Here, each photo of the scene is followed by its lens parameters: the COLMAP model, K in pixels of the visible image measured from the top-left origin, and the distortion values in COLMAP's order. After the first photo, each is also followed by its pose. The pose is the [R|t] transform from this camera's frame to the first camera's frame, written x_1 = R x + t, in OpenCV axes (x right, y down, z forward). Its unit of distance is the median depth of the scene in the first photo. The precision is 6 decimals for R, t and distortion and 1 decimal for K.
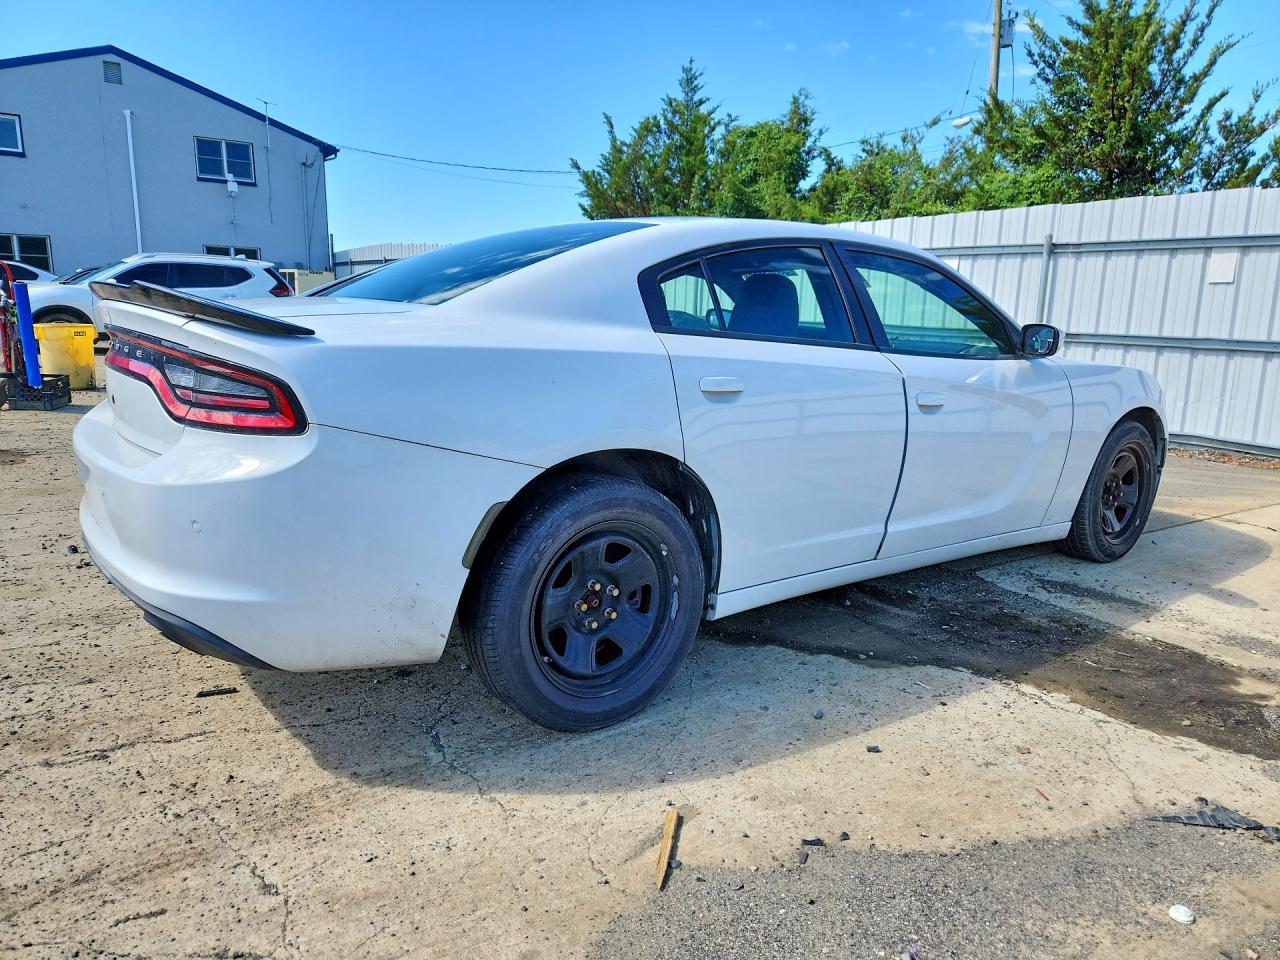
lens RADIAL K [[868.4, 0, 635.7], [0, 868.4, 477.2], [0, 0, 1]] dist [0.059935, -0.050562]
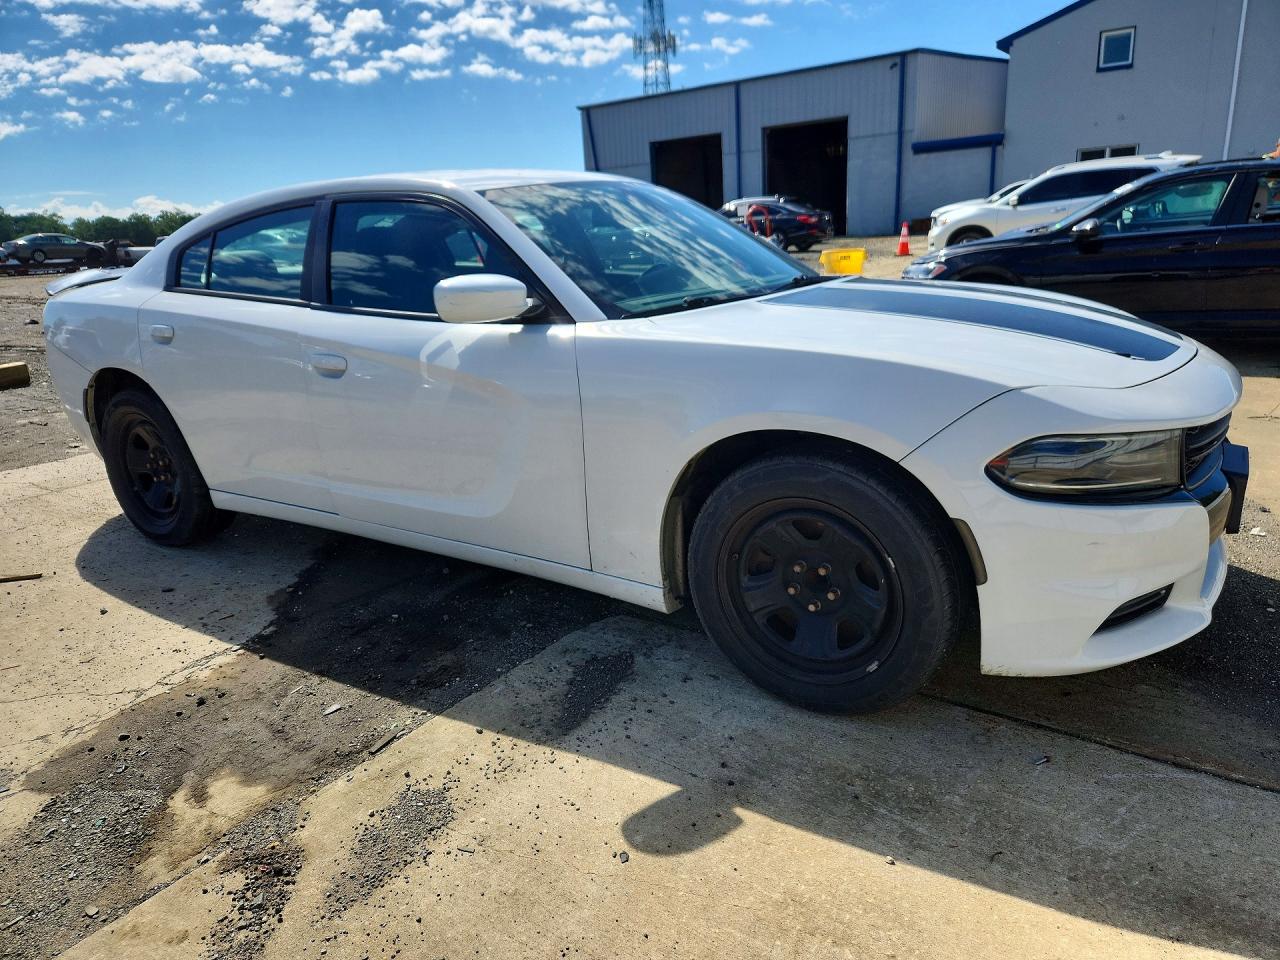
lens RADIAL K [[868.4, 0, 635.7], [0, 868.4, 477.2], [0, 0, 1]] dist [0.059935, -0.050562]
pose [[0.326855, 0.212704, -0.920827, 1.215161], [-0.110203, 0.976275, 0.186395, -0.163357], [0.938627, 0.040554, 0.342541, 0.898694]]
